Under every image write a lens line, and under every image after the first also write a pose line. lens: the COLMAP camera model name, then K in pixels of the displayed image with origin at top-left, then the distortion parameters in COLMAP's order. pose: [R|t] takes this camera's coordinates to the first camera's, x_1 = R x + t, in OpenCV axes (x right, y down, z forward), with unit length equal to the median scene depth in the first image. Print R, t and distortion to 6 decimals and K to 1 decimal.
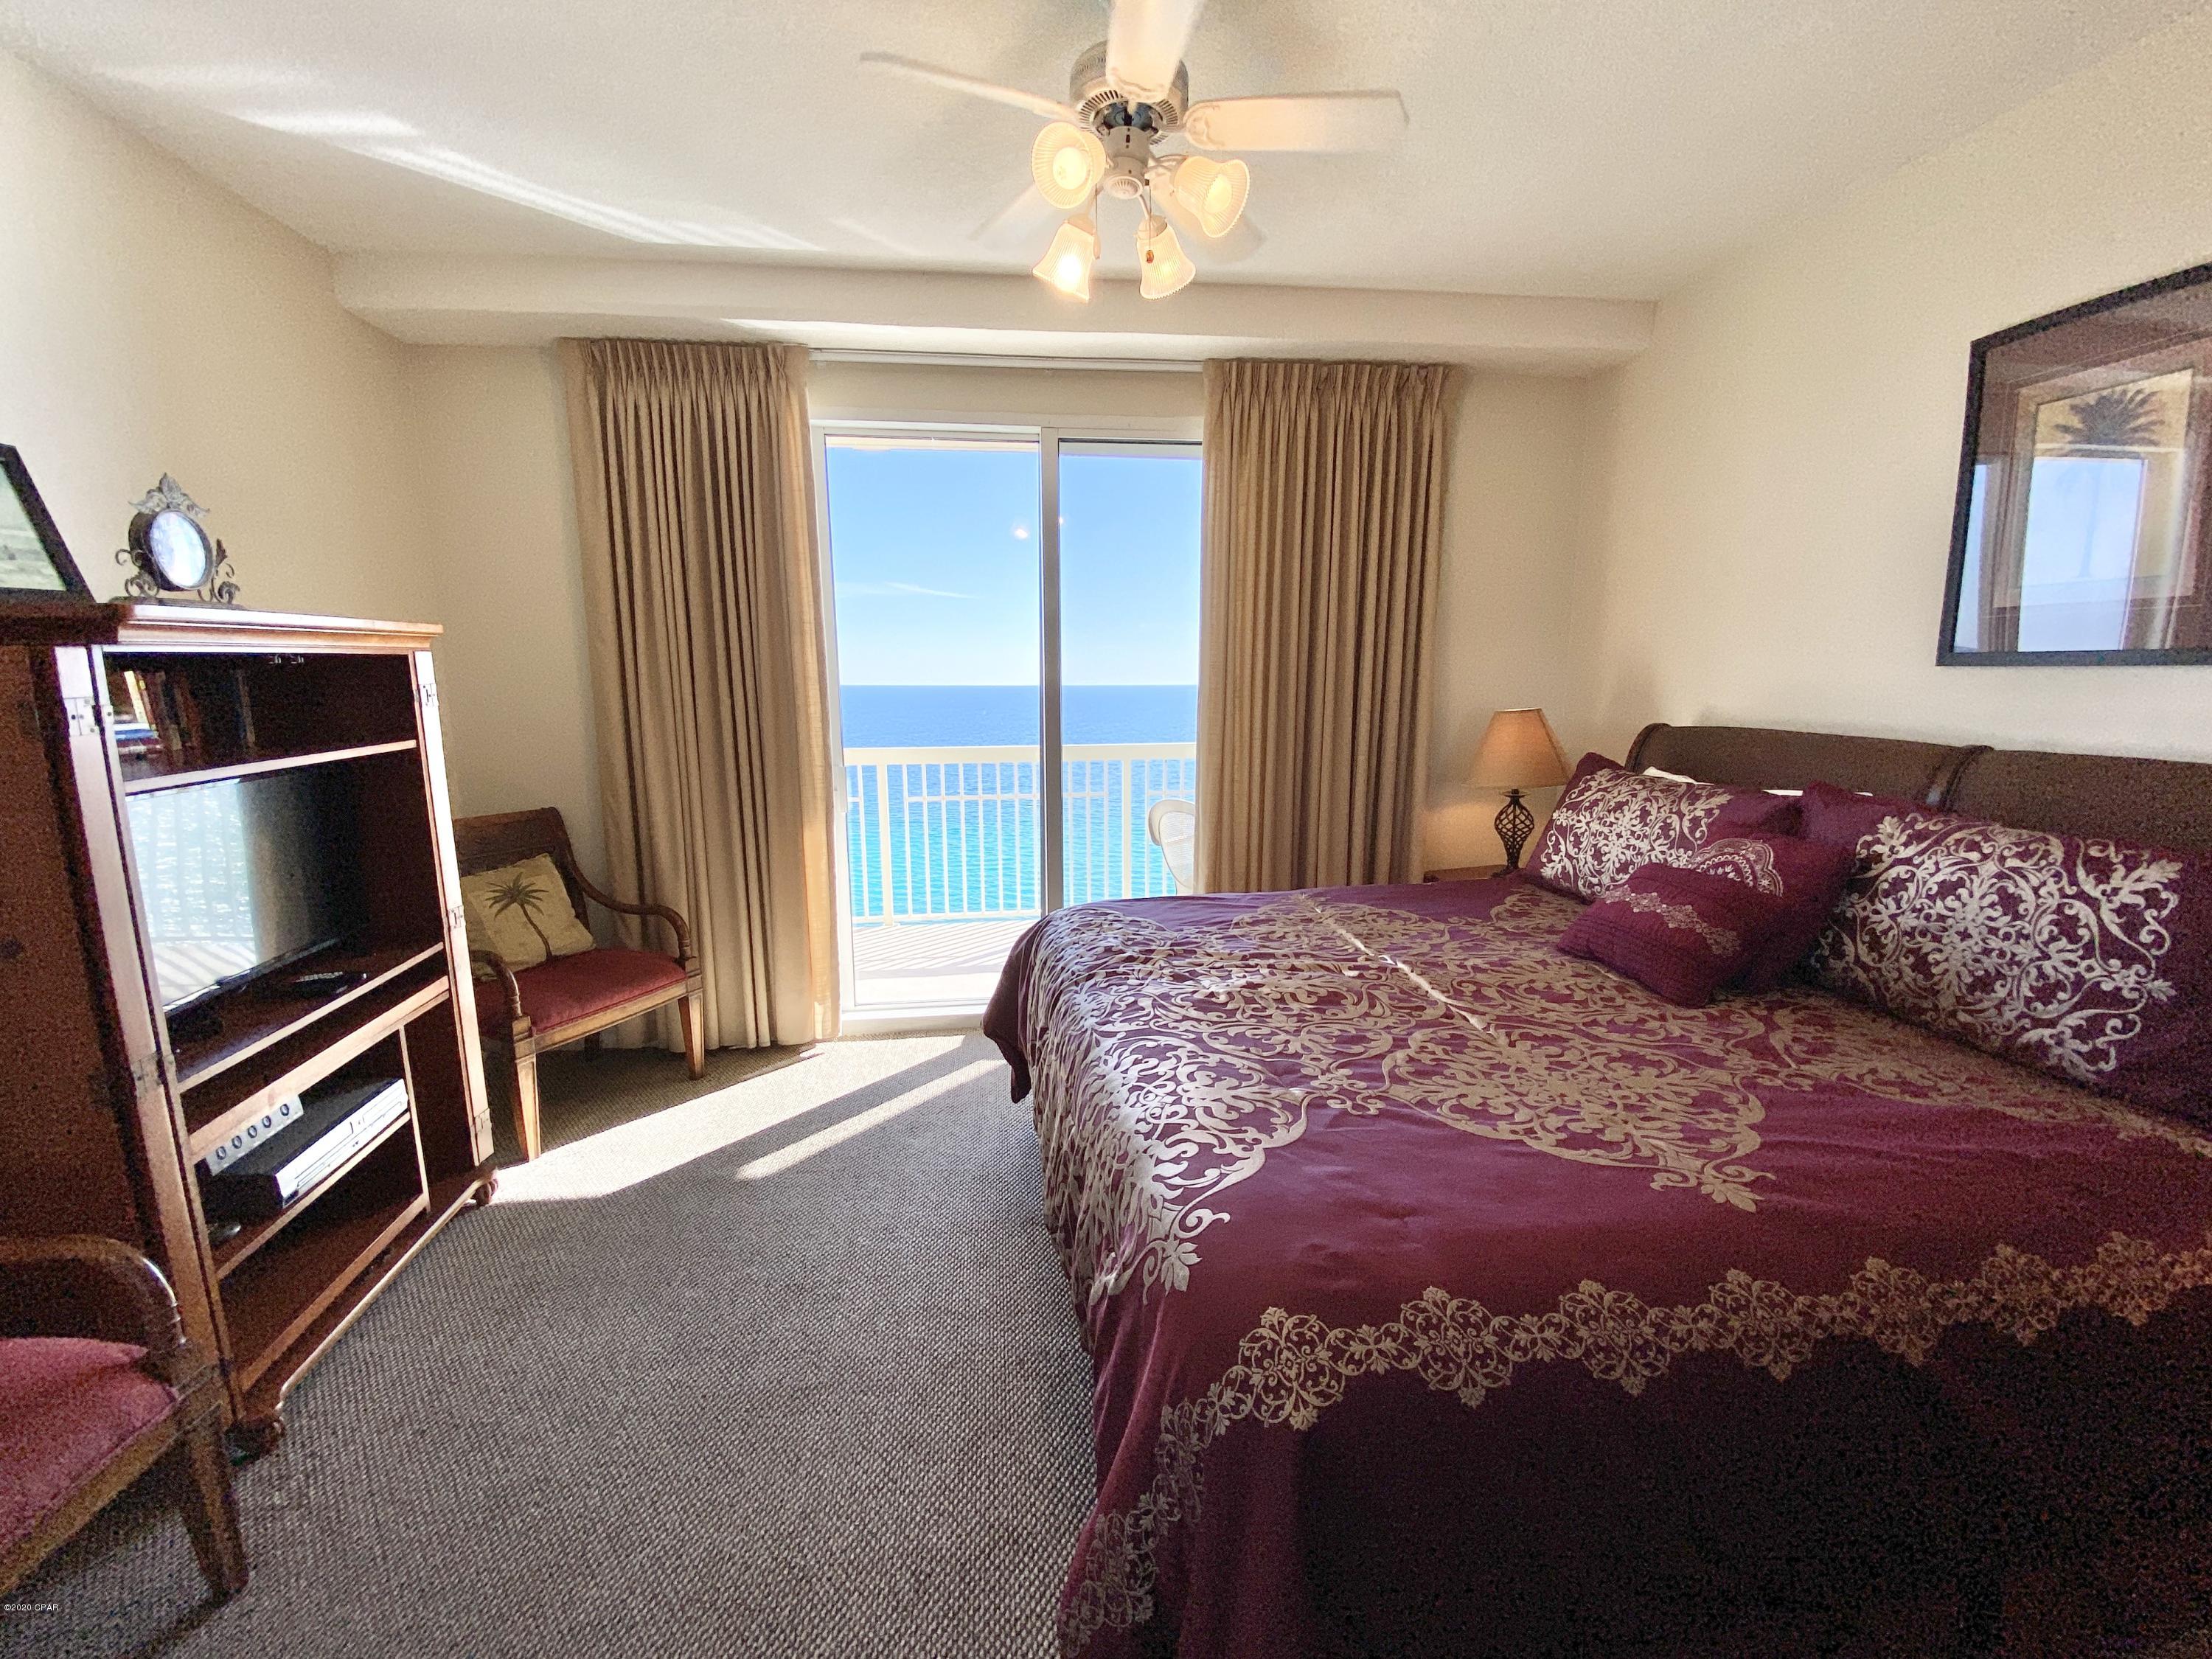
lens RADIAL K [[915.0, 0, 1118.9], [0, 915.0, 814.5], [0, 0, 1]] dist [0.001846, -0.002172]
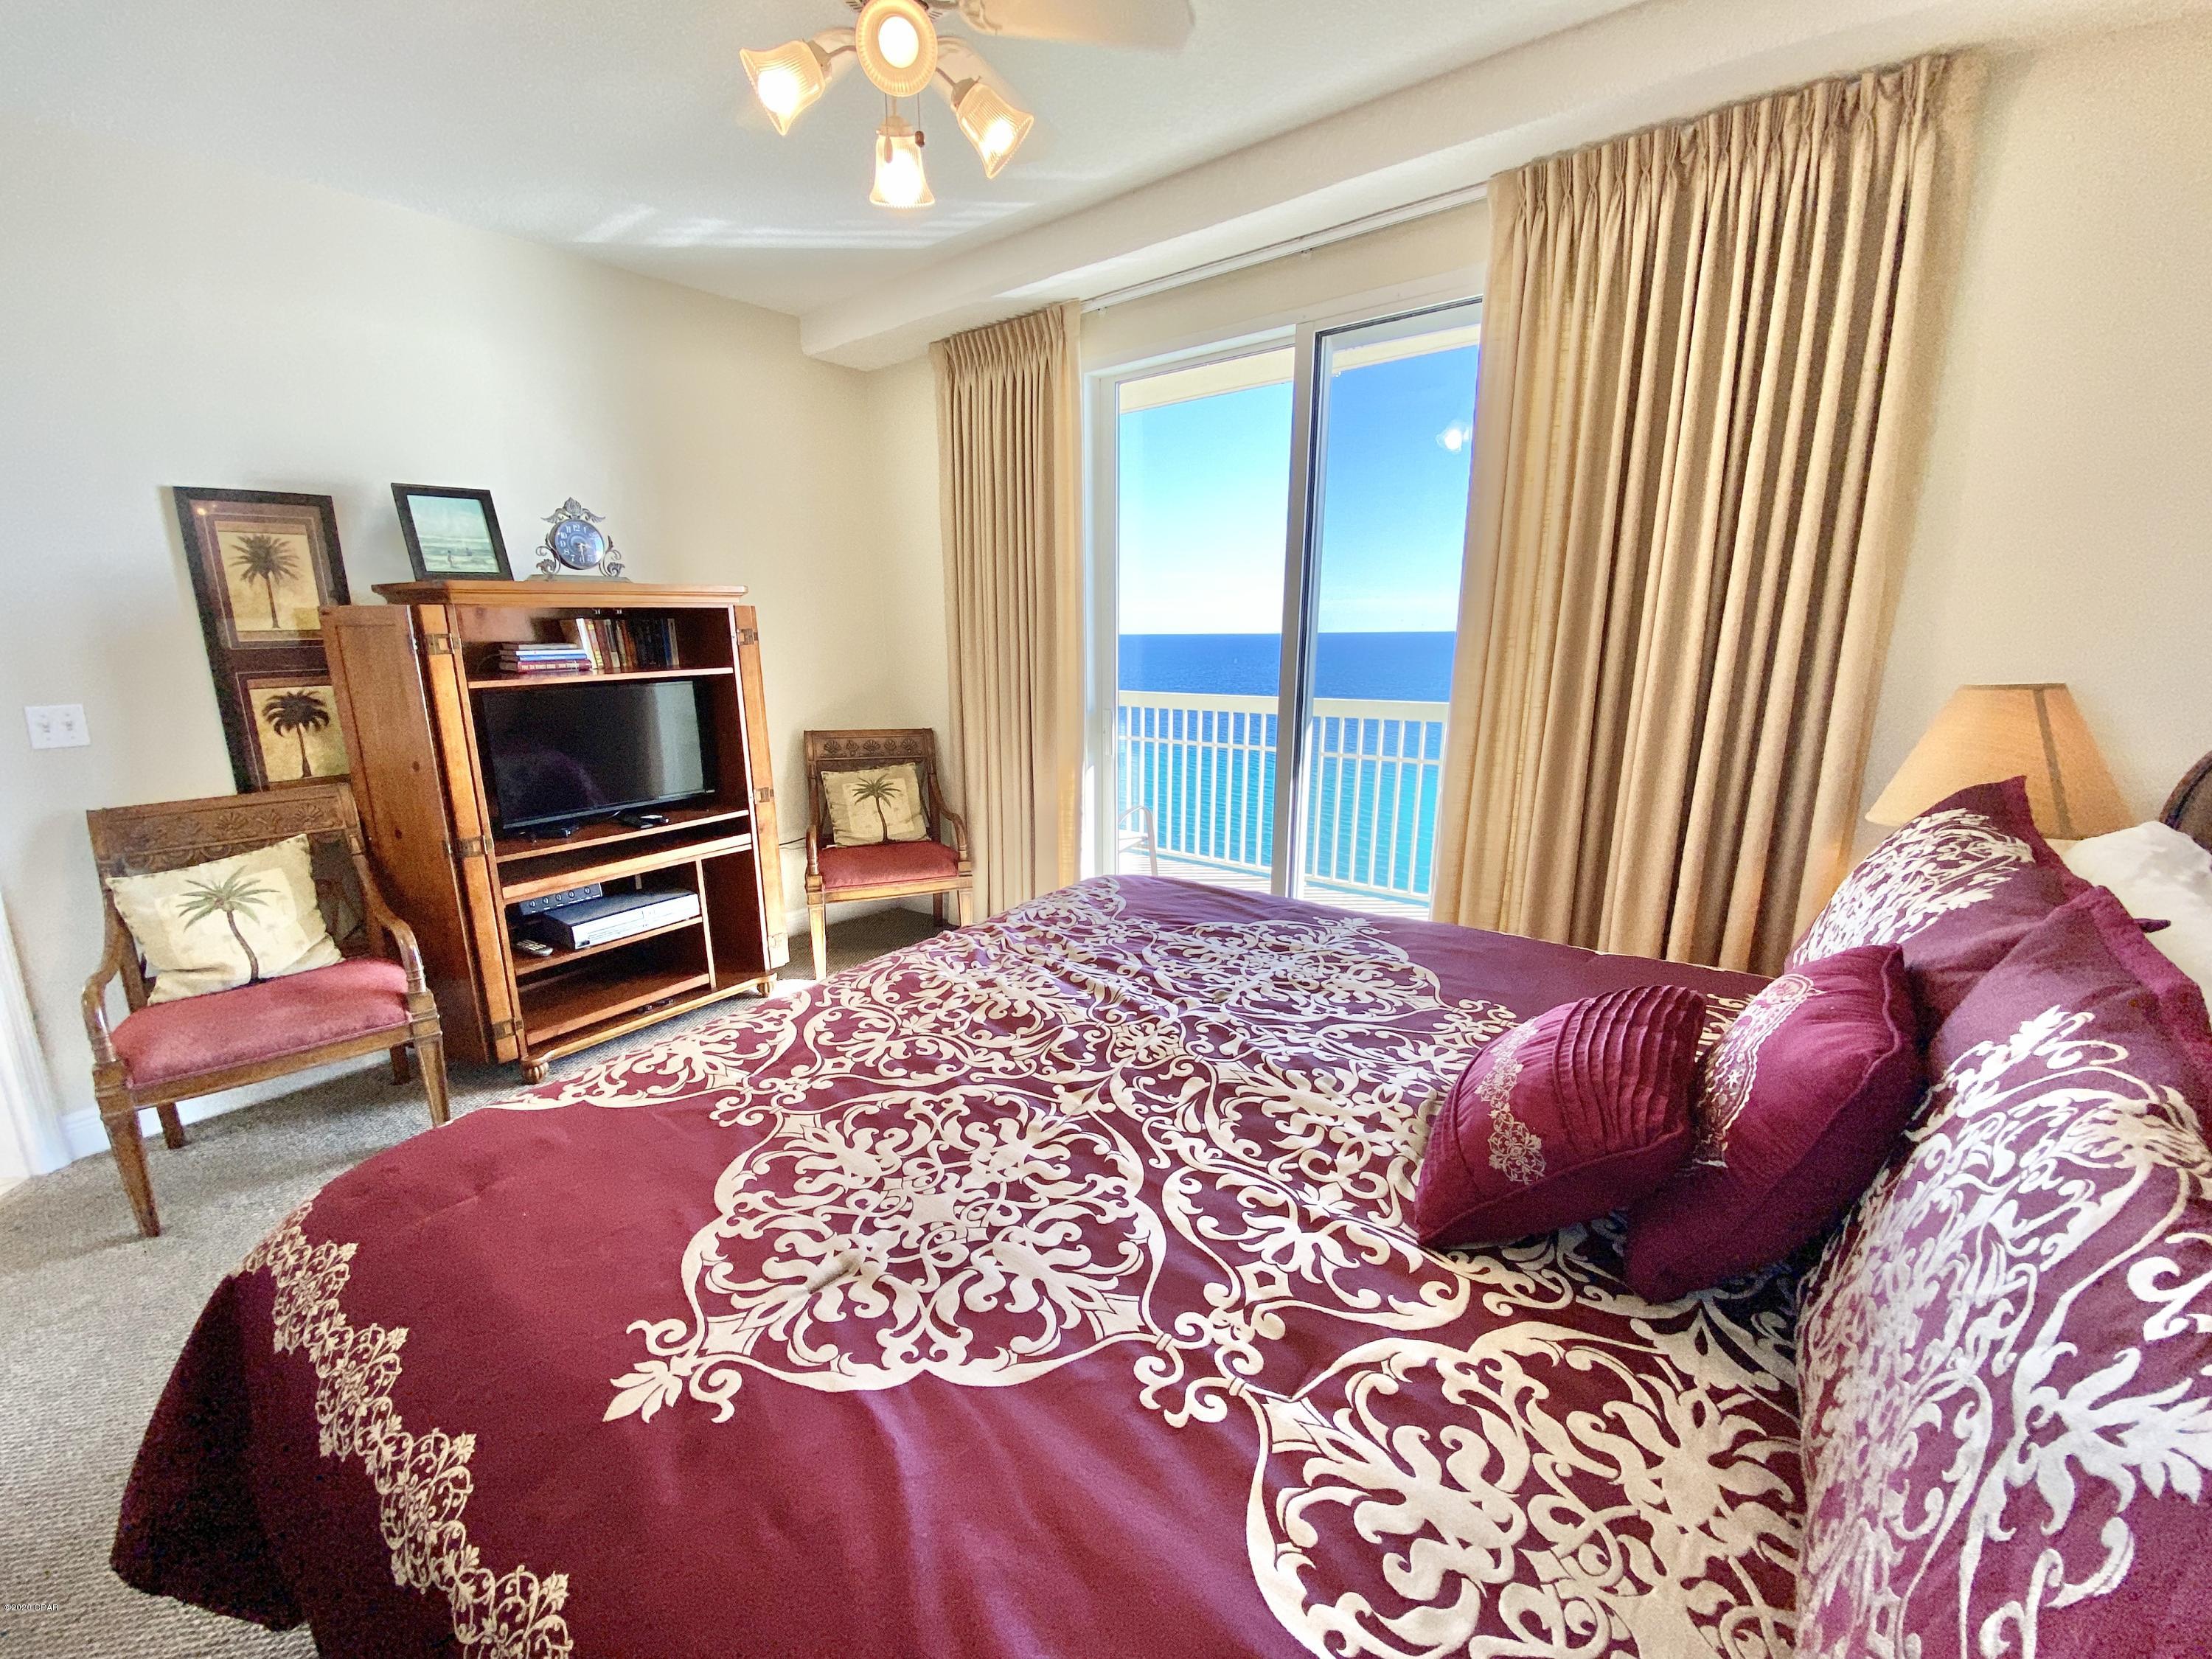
lens RADIAL K [[915.0, 0, 1116.6], [0, 915.0, 833.1], [0, 0, 1]] dist [0.001846, -0.002172]
pose [[0.699457, 0.161028, -0.696297, 0.871770], [-0.108755, 0.986921, 0.118990, -0.075840], [0.706351, -0.007503, 0.707822, 0.506294]]
